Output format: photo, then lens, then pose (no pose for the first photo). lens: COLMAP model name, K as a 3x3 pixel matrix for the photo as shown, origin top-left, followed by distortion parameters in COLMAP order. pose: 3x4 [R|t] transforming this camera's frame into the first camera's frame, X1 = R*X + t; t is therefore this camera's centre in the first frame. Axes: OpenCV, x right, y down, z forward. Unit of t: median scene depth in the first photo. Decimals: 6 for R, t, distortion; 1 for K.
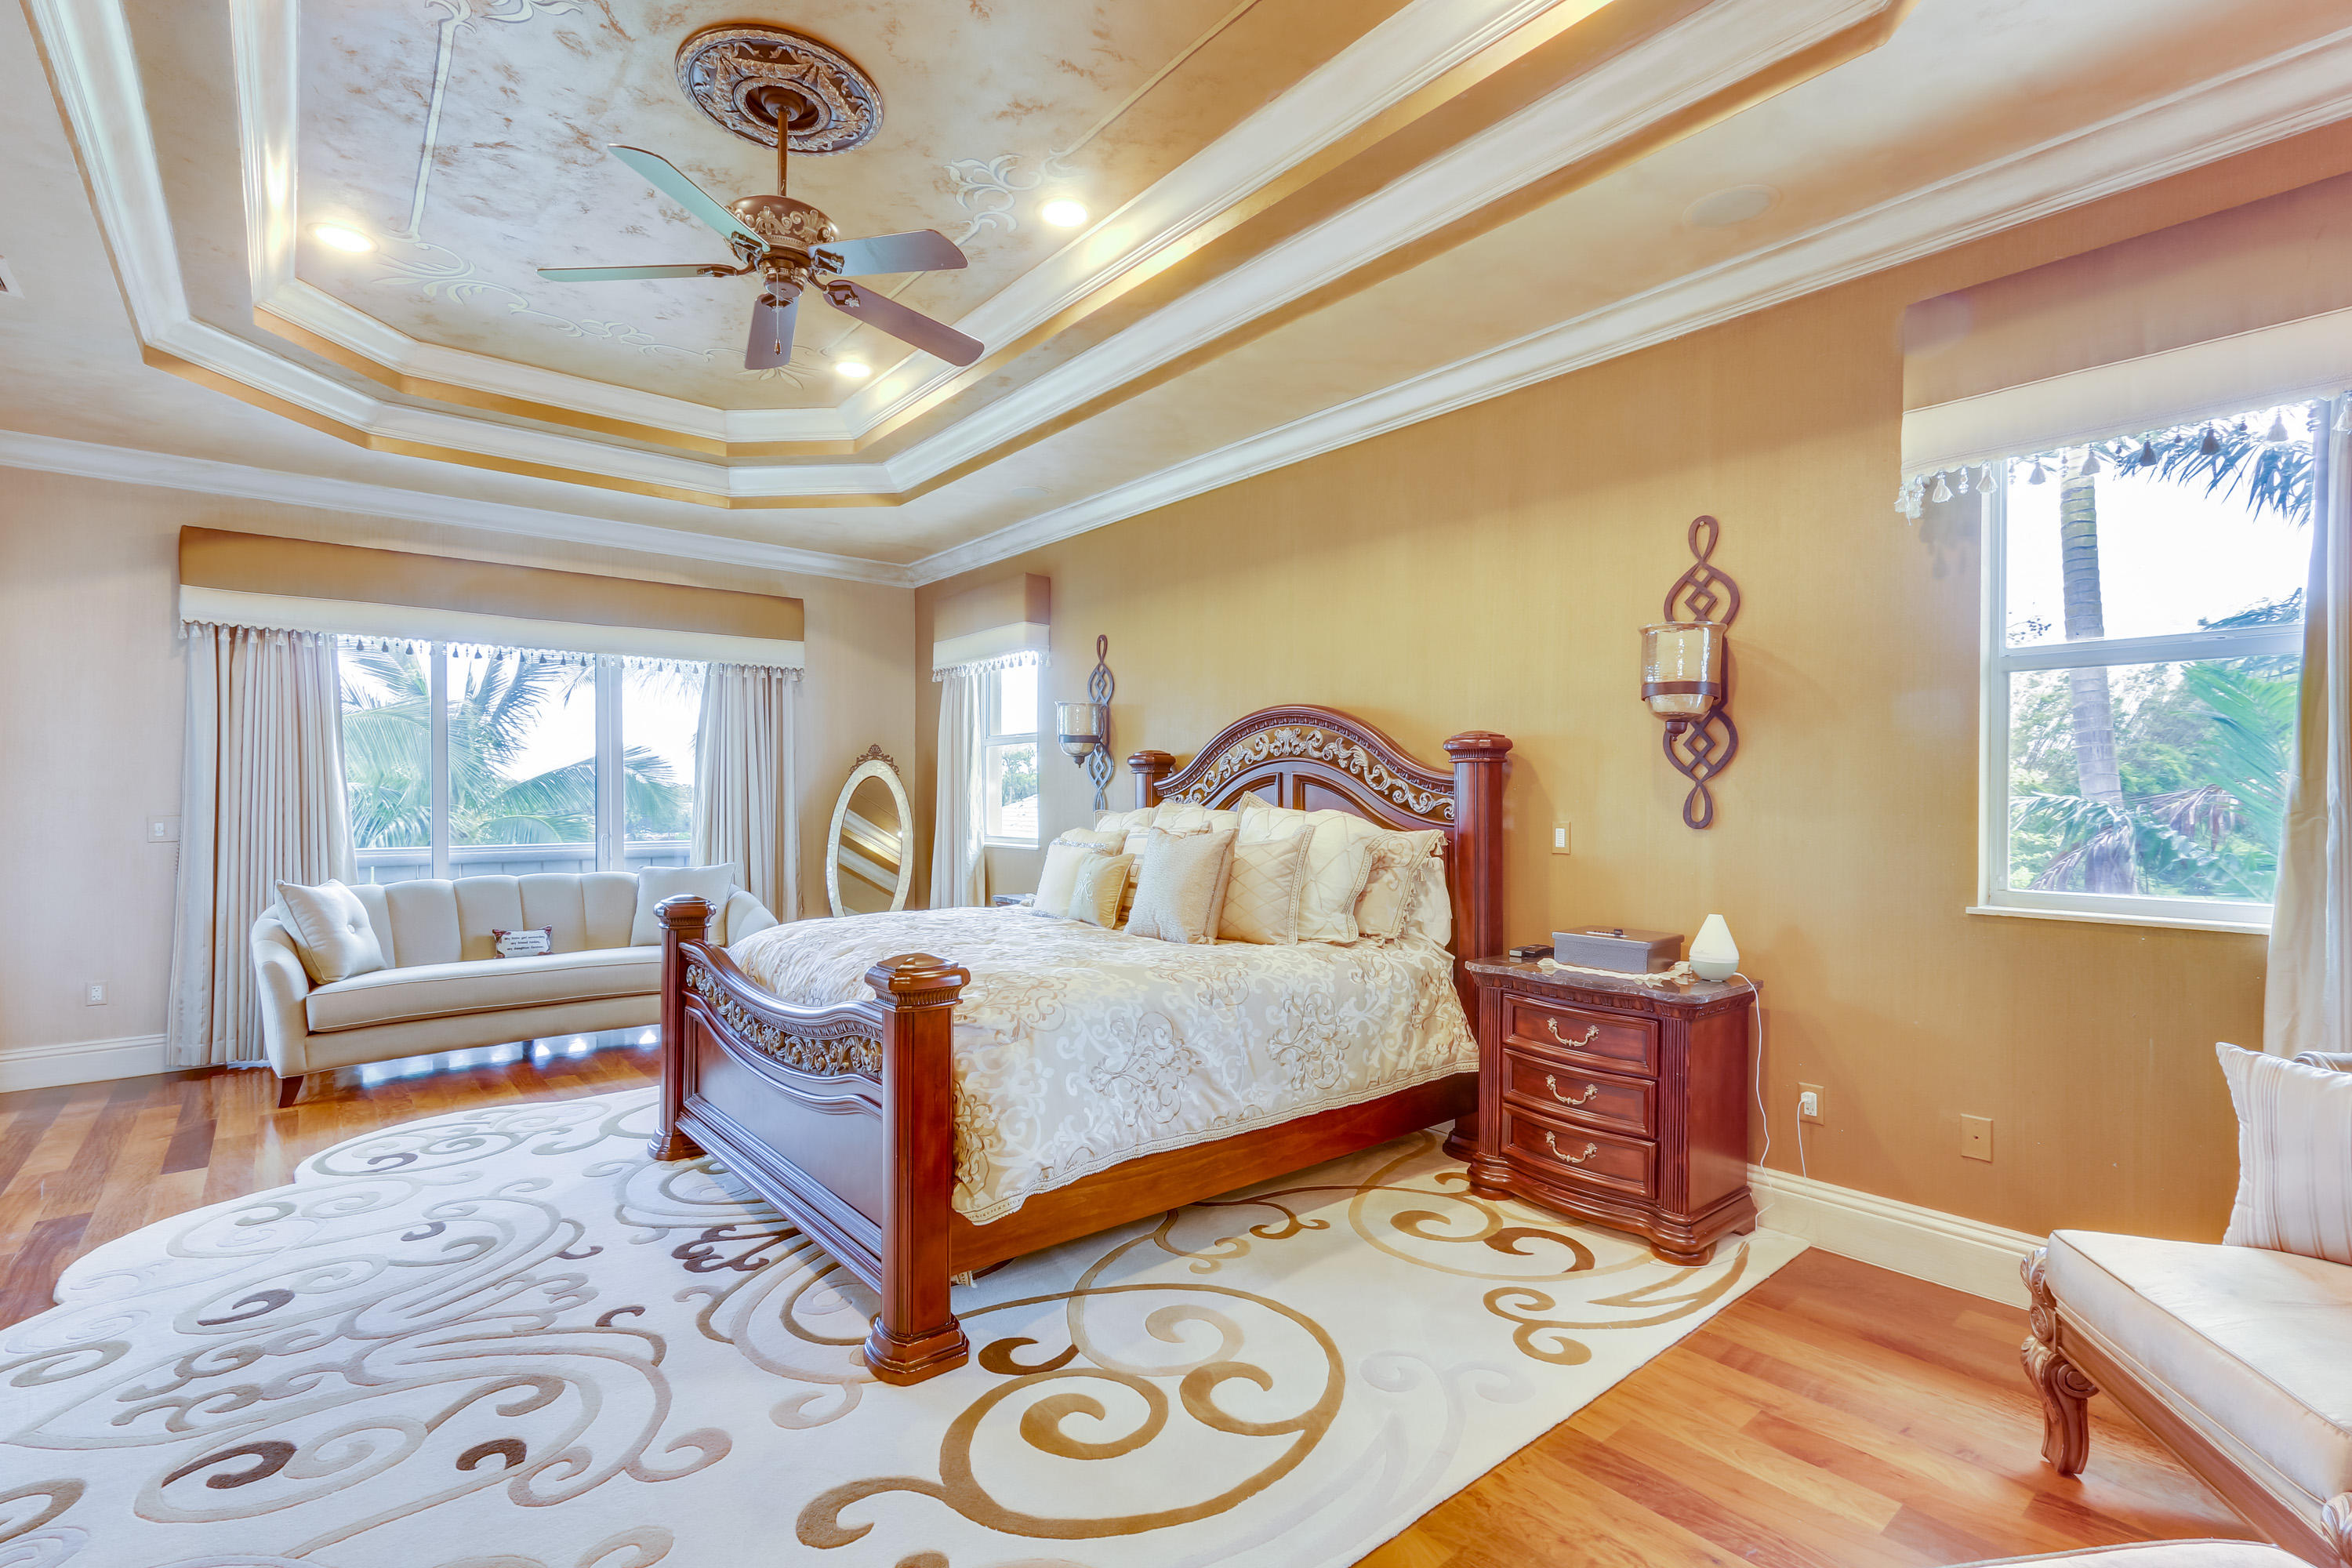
lens RADIAL K [[1068.0, 0, 1179.5], [0, 1068.0, 792.9], [0, 0, 1]] dist [0.002538, 0.000829]
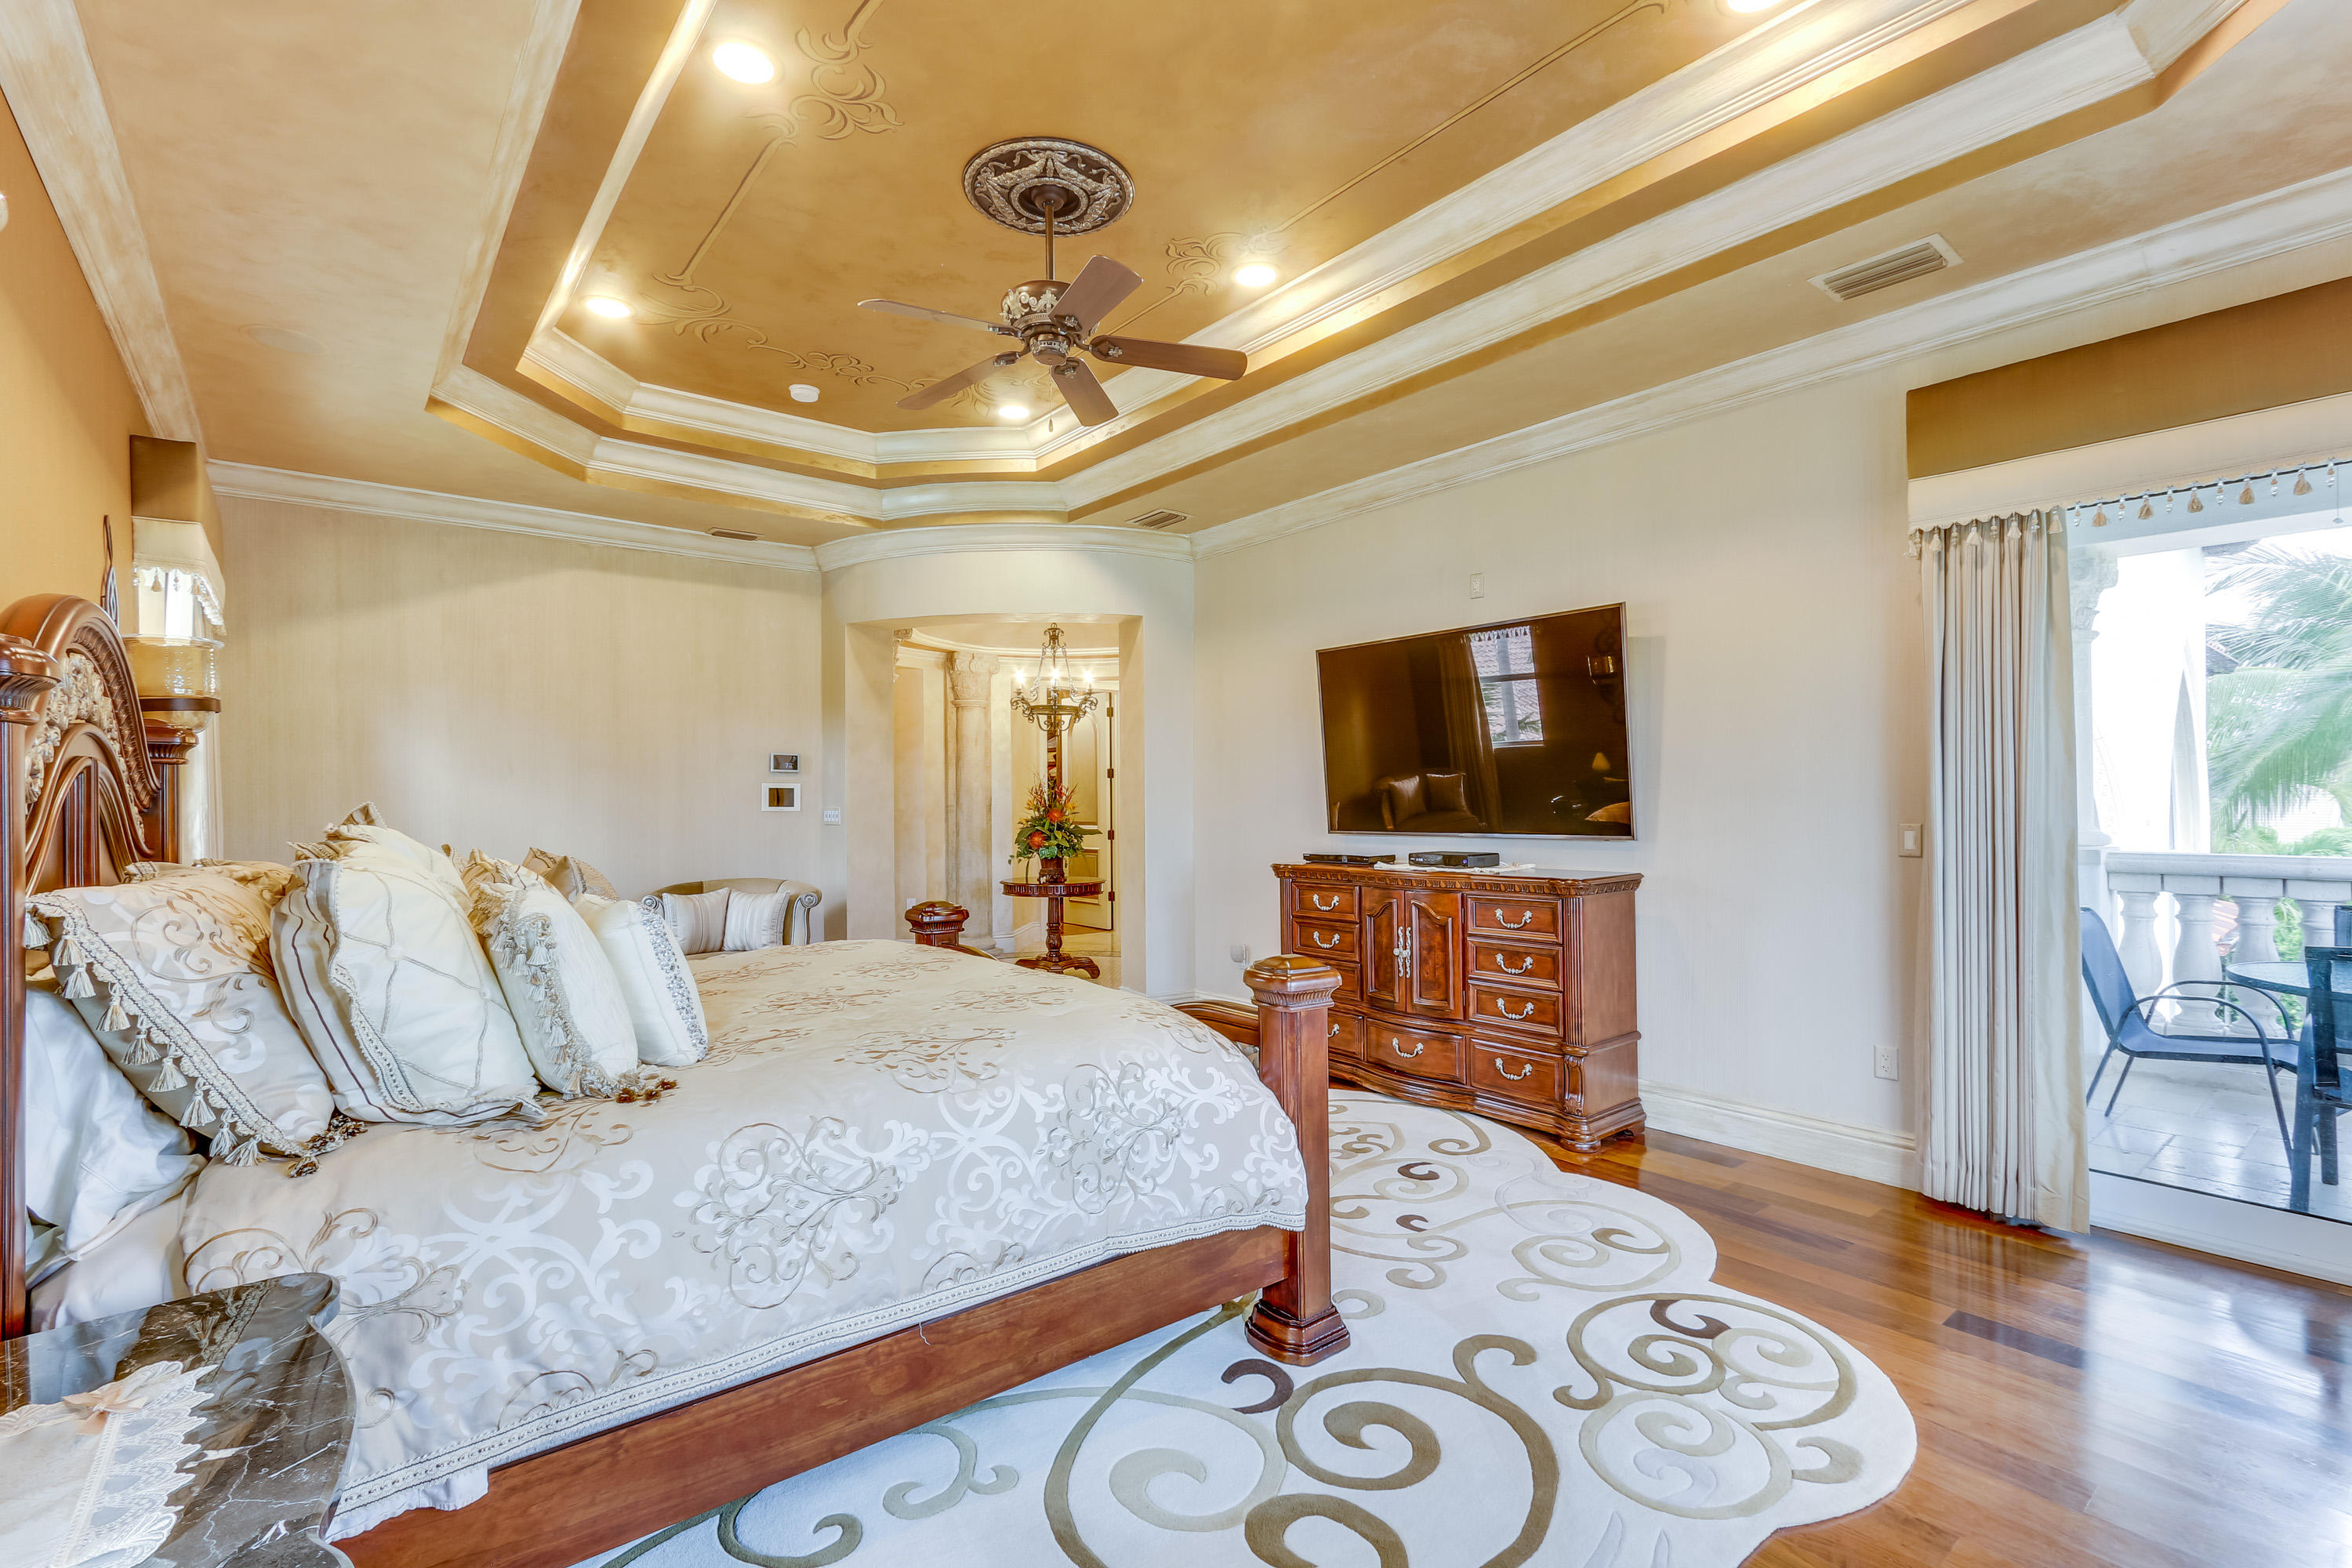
lens RADIAL K [[1068.0, 0, 1179.5], [0, 1068.0, 792.9], [0, 0, 1]] dist [0.002538, 0.000829]
pose [[-0.999819, 0.012219, 0.014604, -0.369332], [0.012130, 0.999908, -0.006135, -0.003229], [-0.014678, -0.005957, -0.999875, 1.518012]]
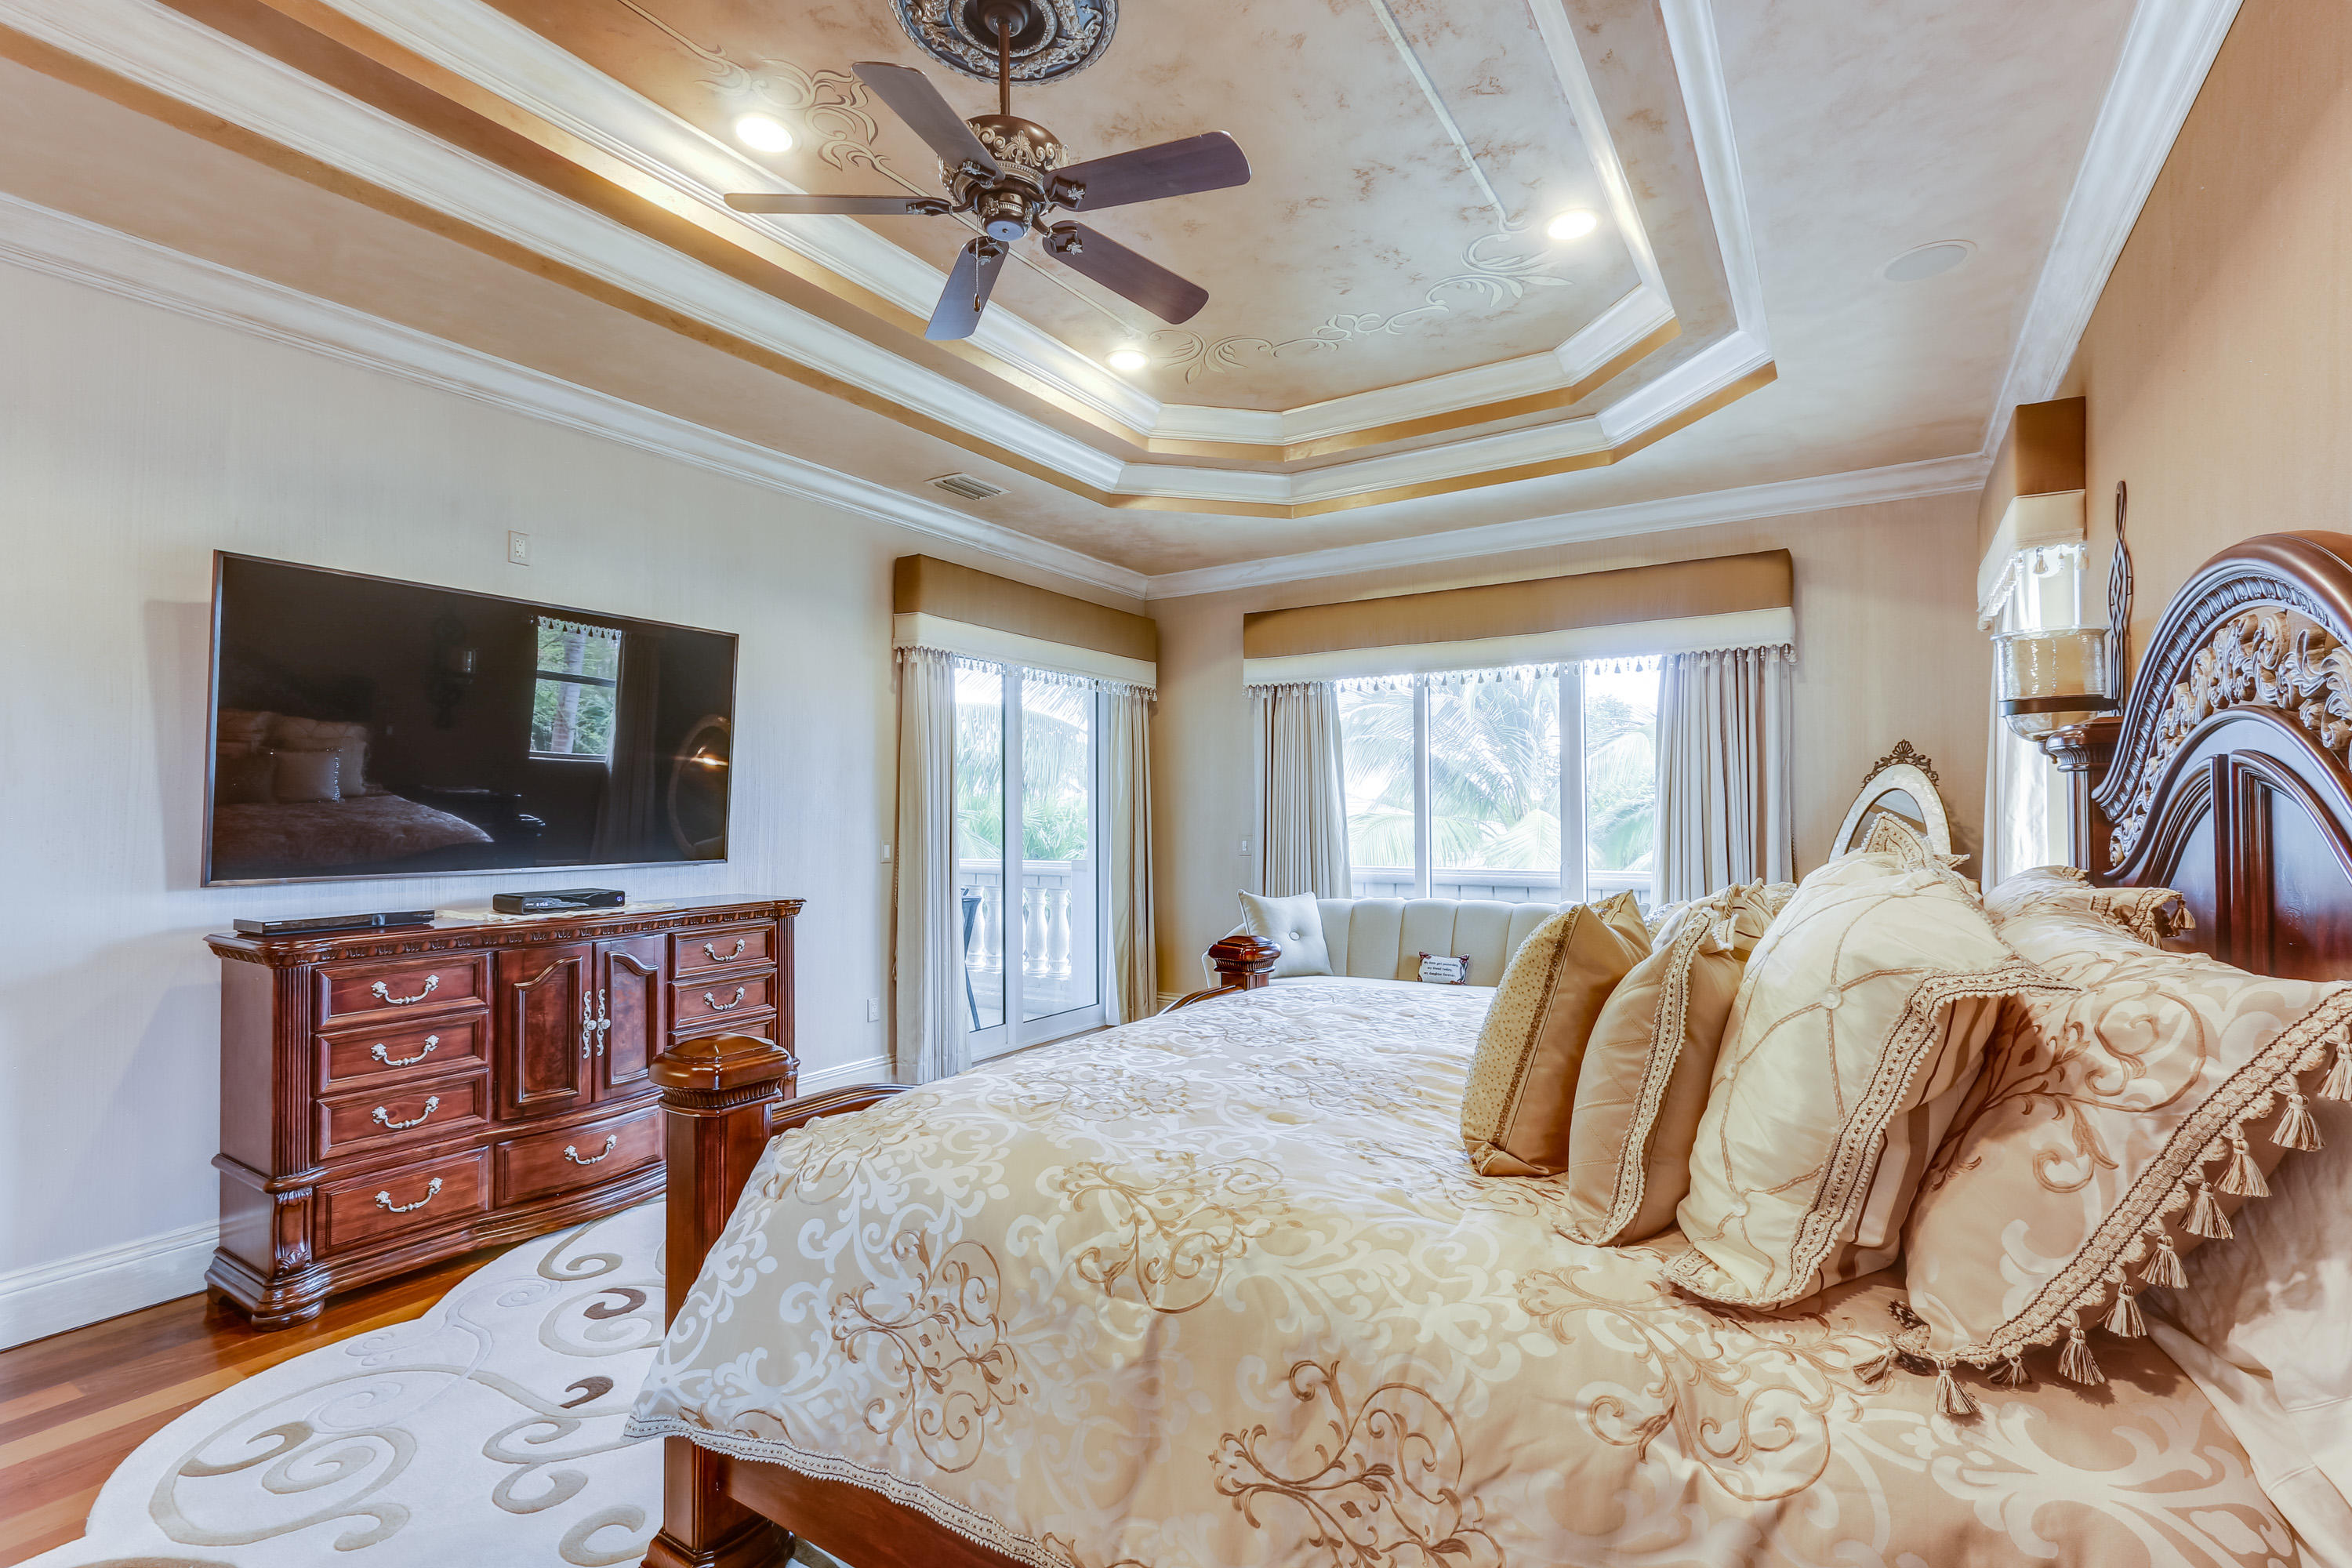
lens RADIAL K [[1068.0, 0, 1179.5], [0, 1068.0, 792.9], [0, 0, 1]] dist [0.002538, 0.000829]
pose [[0.303771, -0.023751, -0.952449, 0.336562], [0.005826, 0.999717, -0.023072, -0.001274], [0.952727, 0.001460, 0.303824, 0.621678]]
